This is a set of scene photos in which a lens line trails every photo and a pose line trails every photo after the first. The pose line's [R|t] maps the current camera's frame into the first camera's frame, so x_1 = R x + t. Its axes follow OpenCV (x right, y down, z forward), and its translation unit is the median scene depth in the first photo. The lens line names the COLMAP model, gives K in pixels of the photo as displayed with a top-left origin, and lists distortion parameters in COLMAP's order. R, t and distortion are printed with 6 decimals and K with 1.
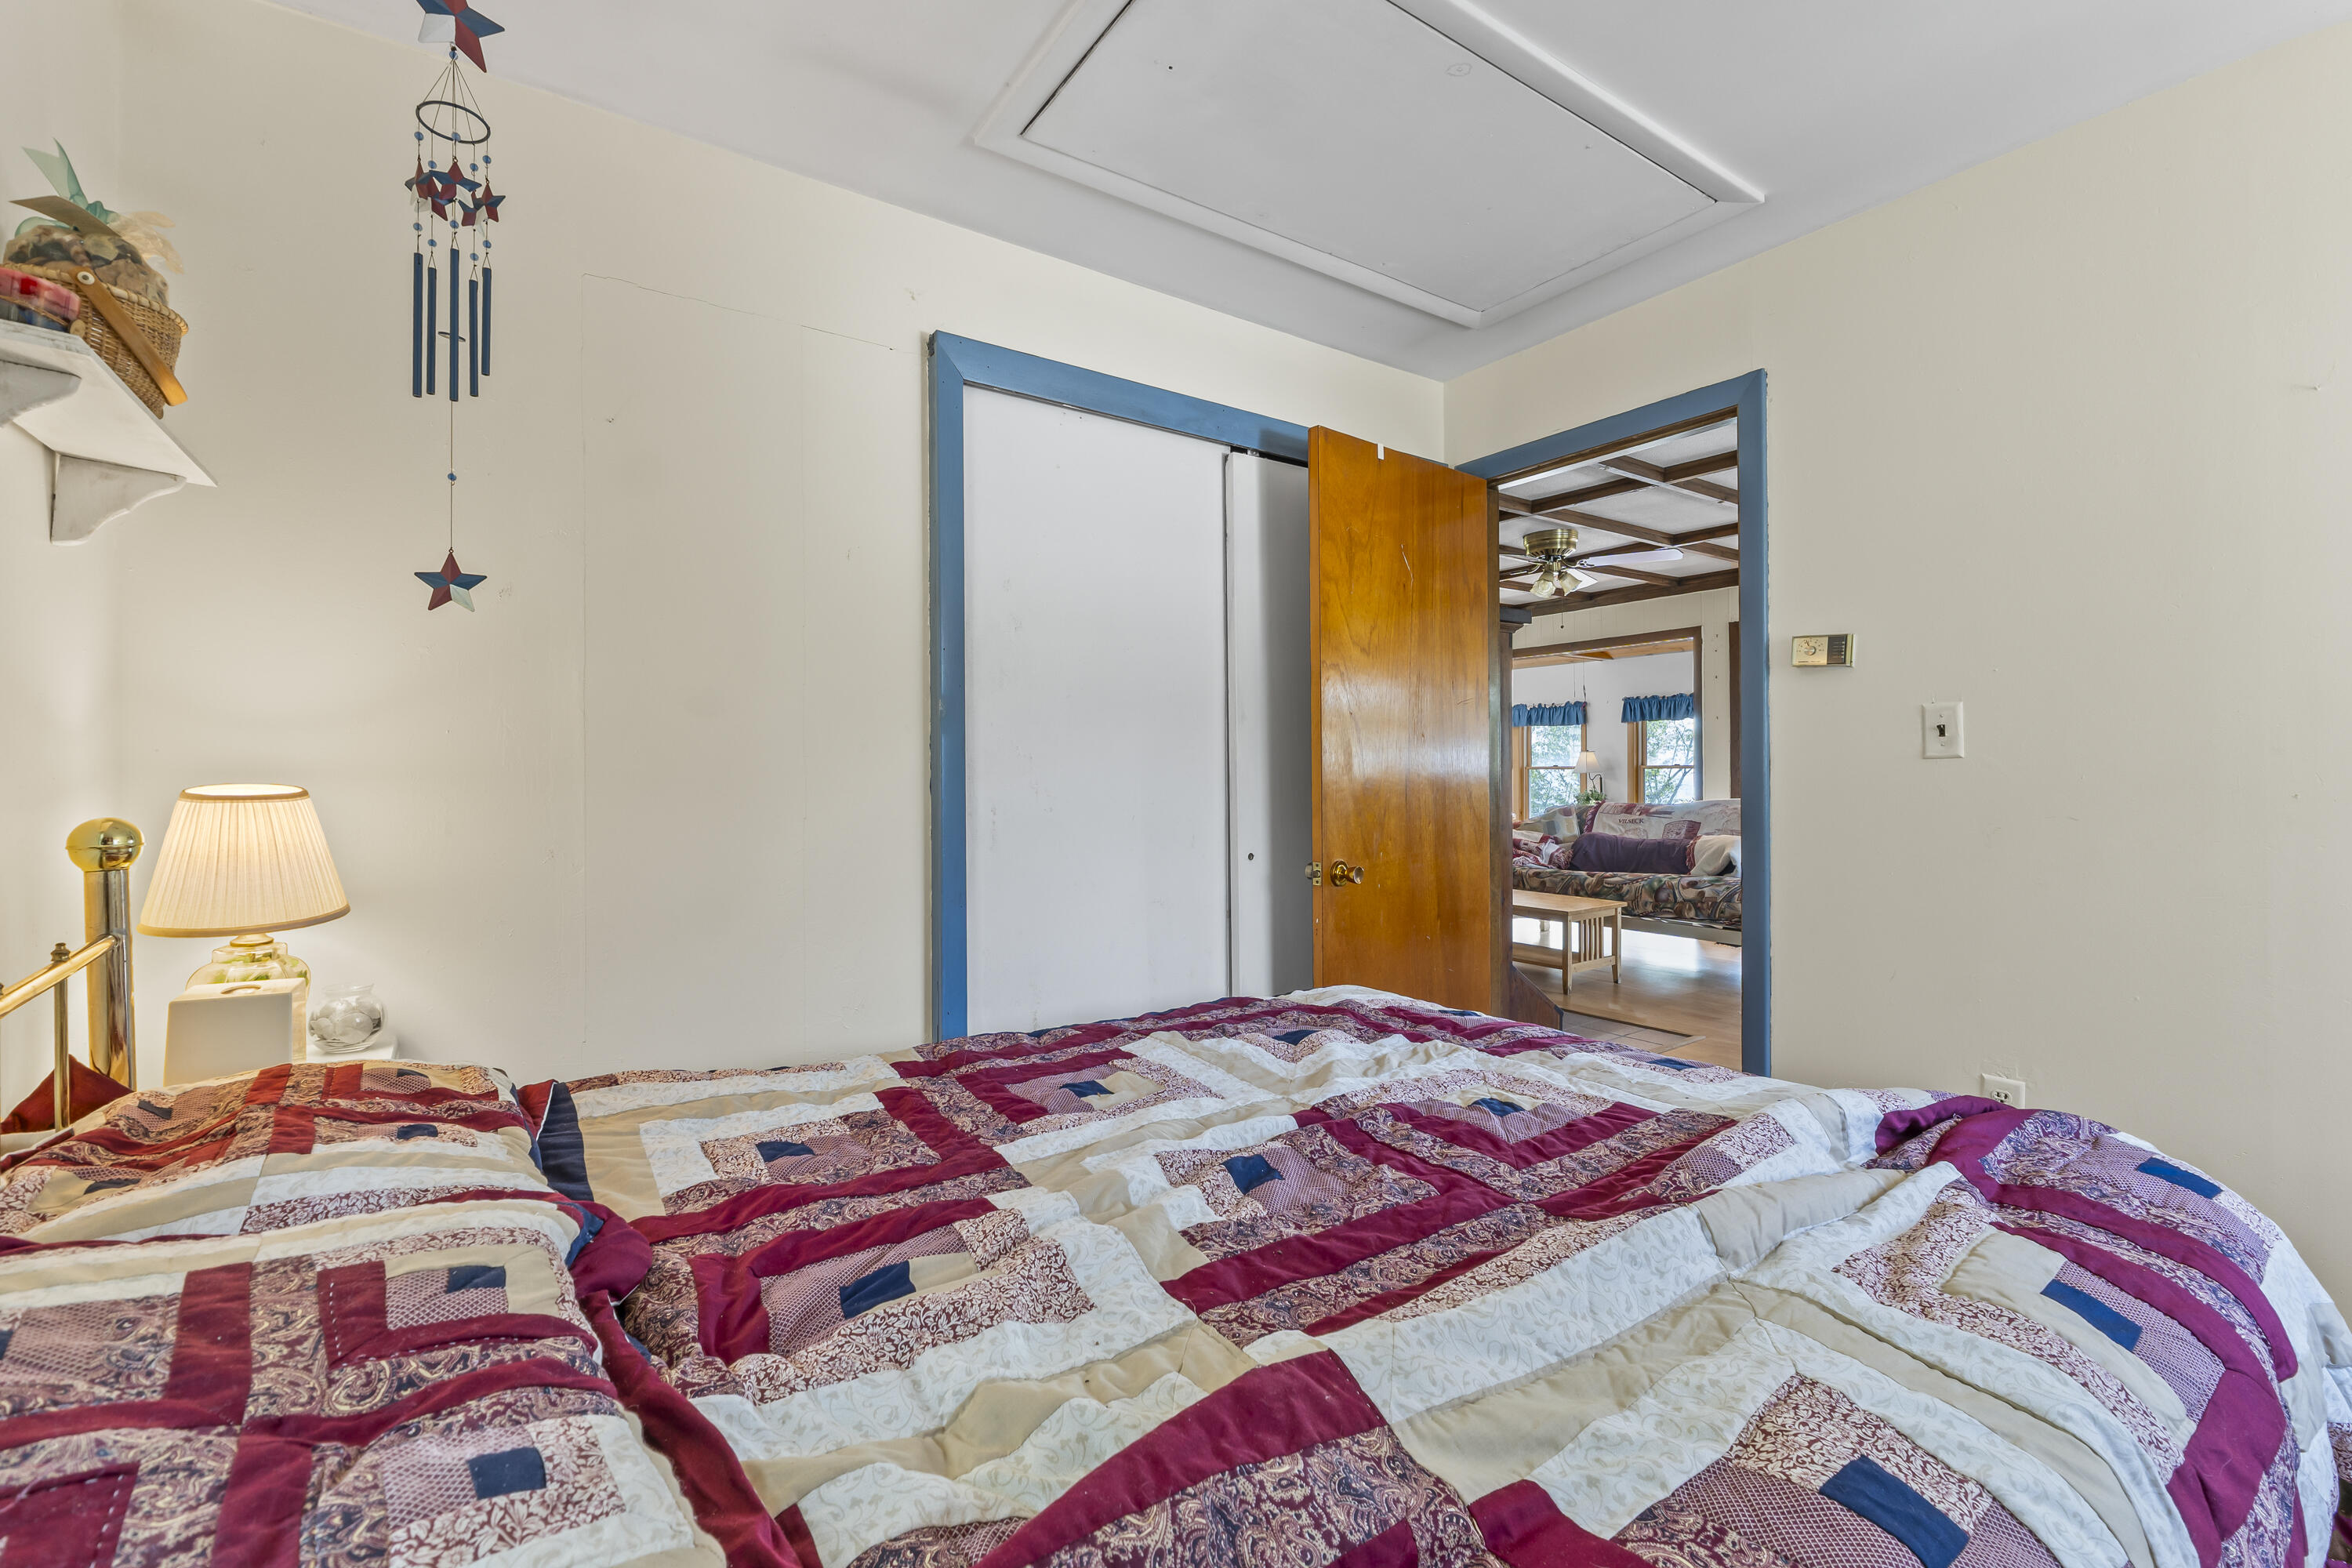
lens RADIAL K [[1015.1, 0, 1178.1], [0, 1015.1, 776.5], [0, 0, 1]] dist [-0.009138, -0.000615]
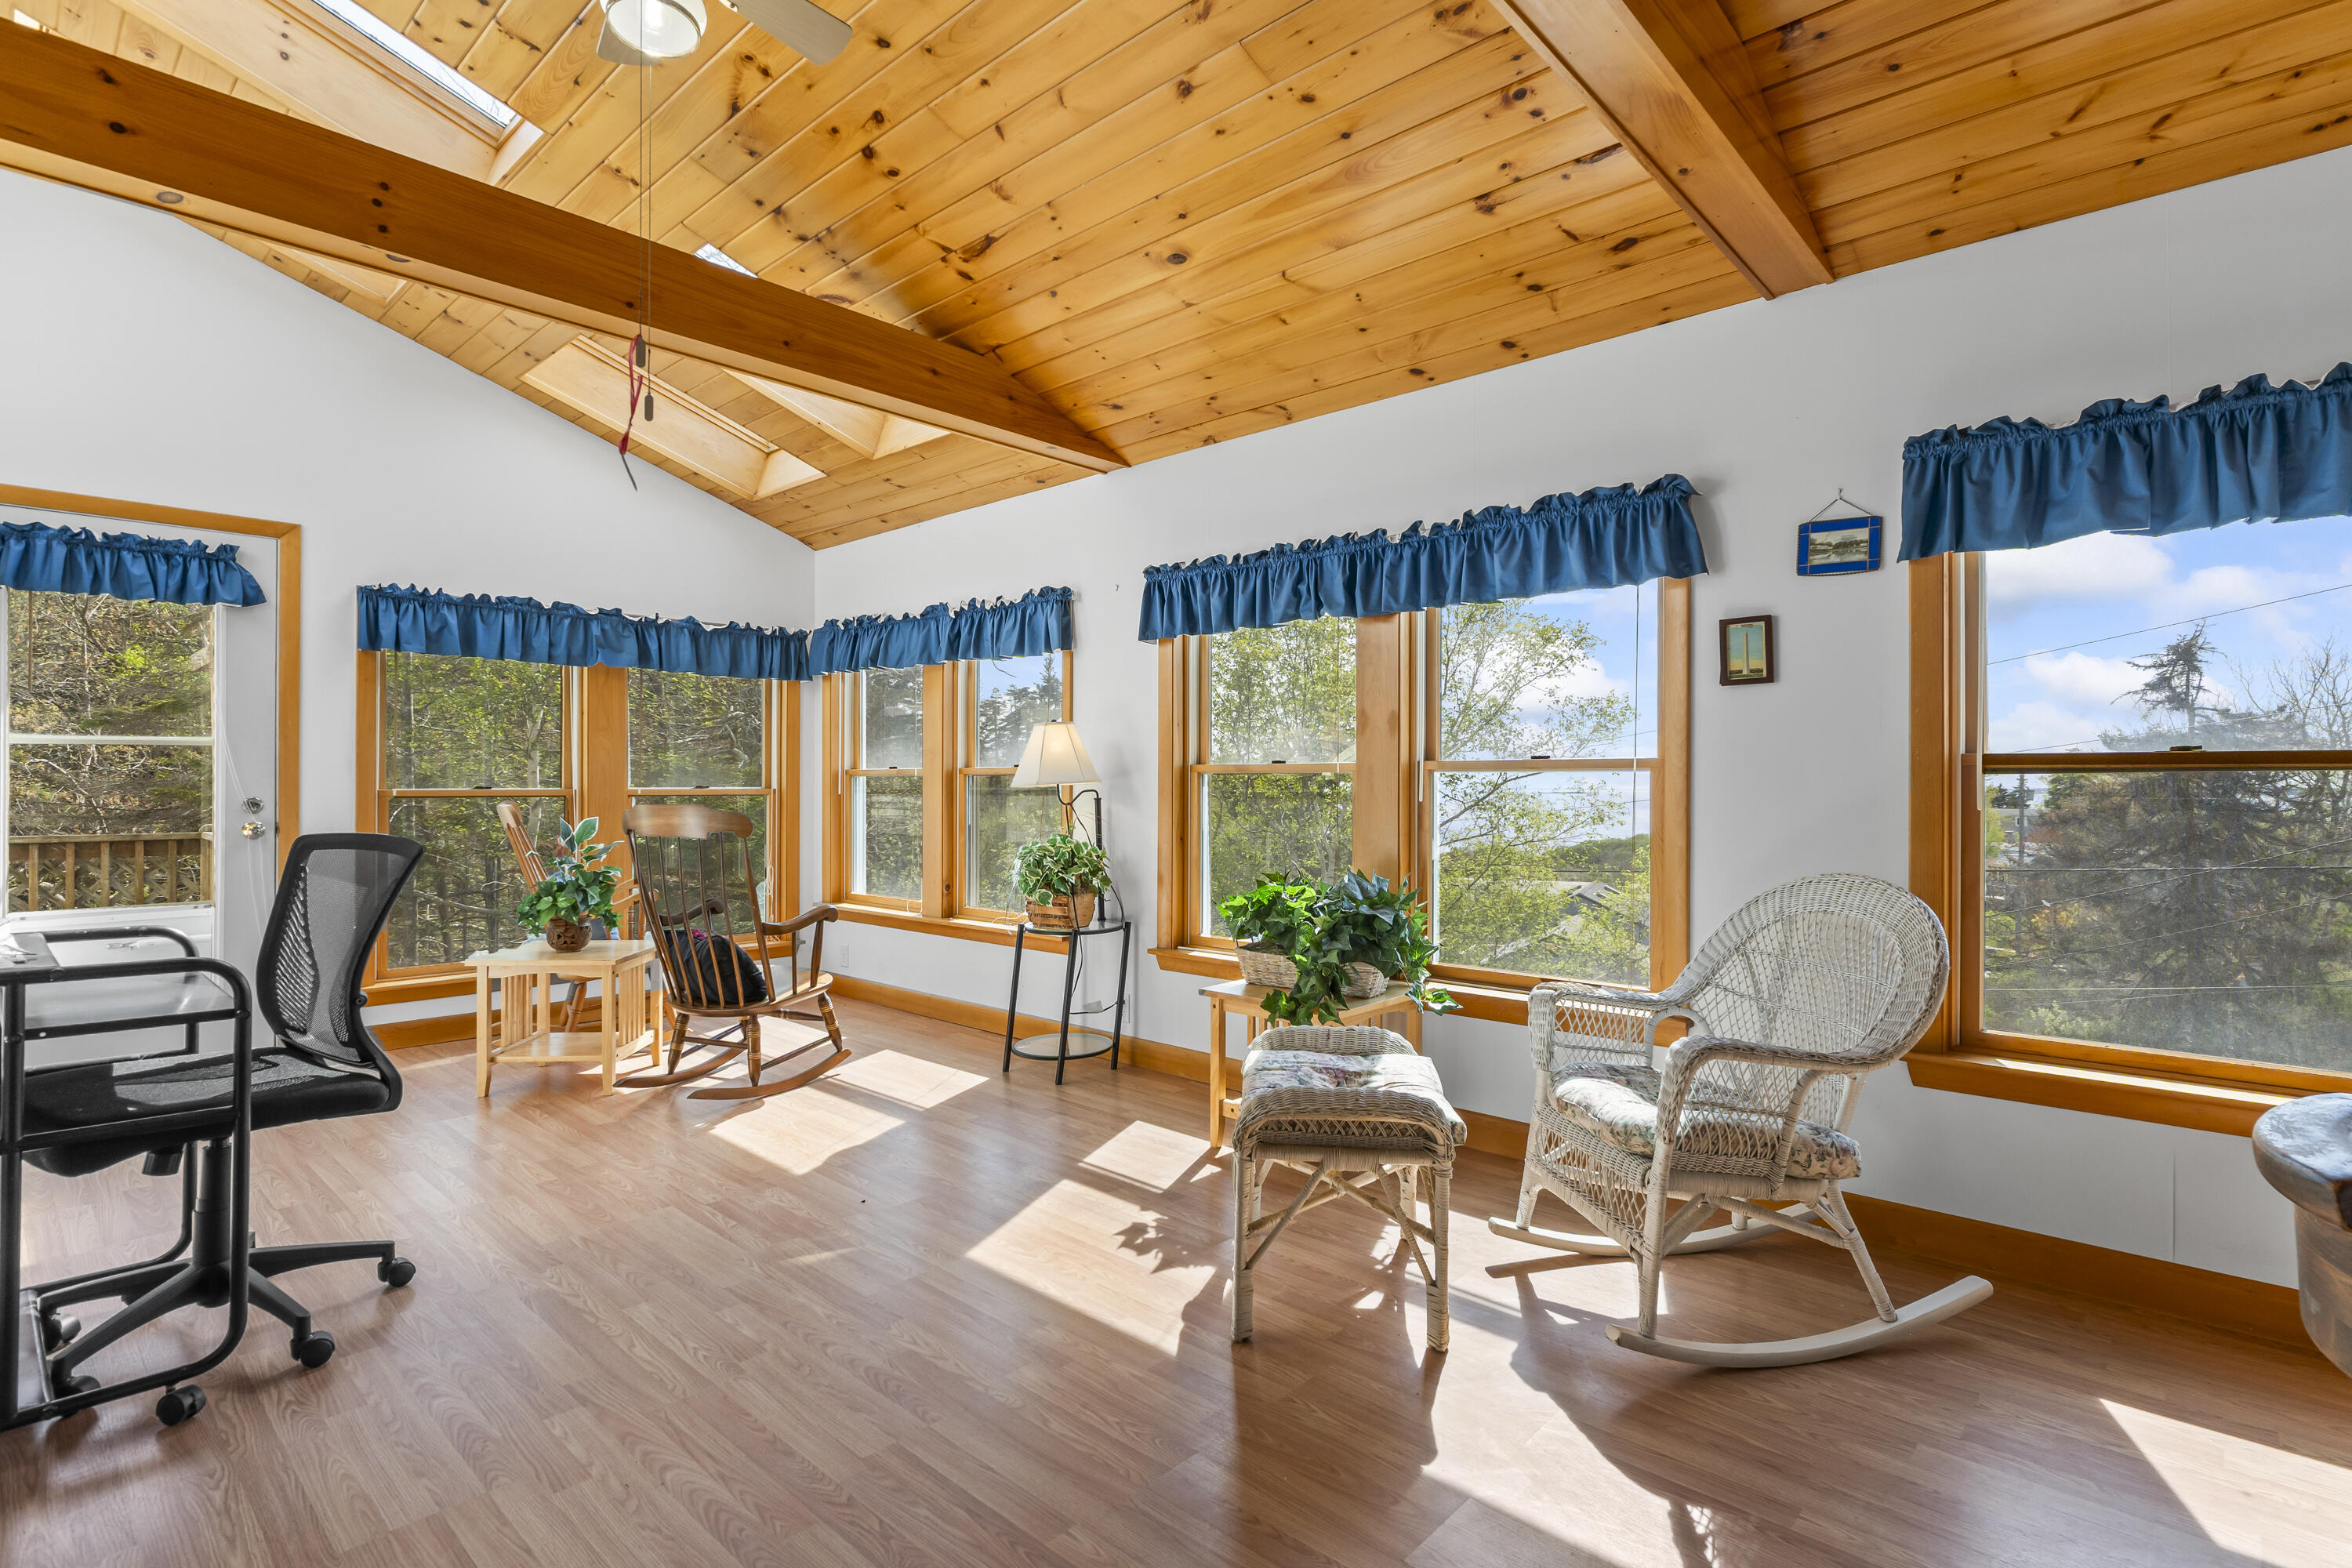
lens RADIAL K [[1136.4, 0, 1174.0], [0, 1136.4, 784.0], [0, 0, 1]] dist [-0.006274, -0.000815]
pose [[0.975001, 0.010871, 0.221935, 0.353256], [-0.010967, 0.999940, -0.000802, -0.003411], [-0.221930, -0.001652, 0.975061, 0.598577]]
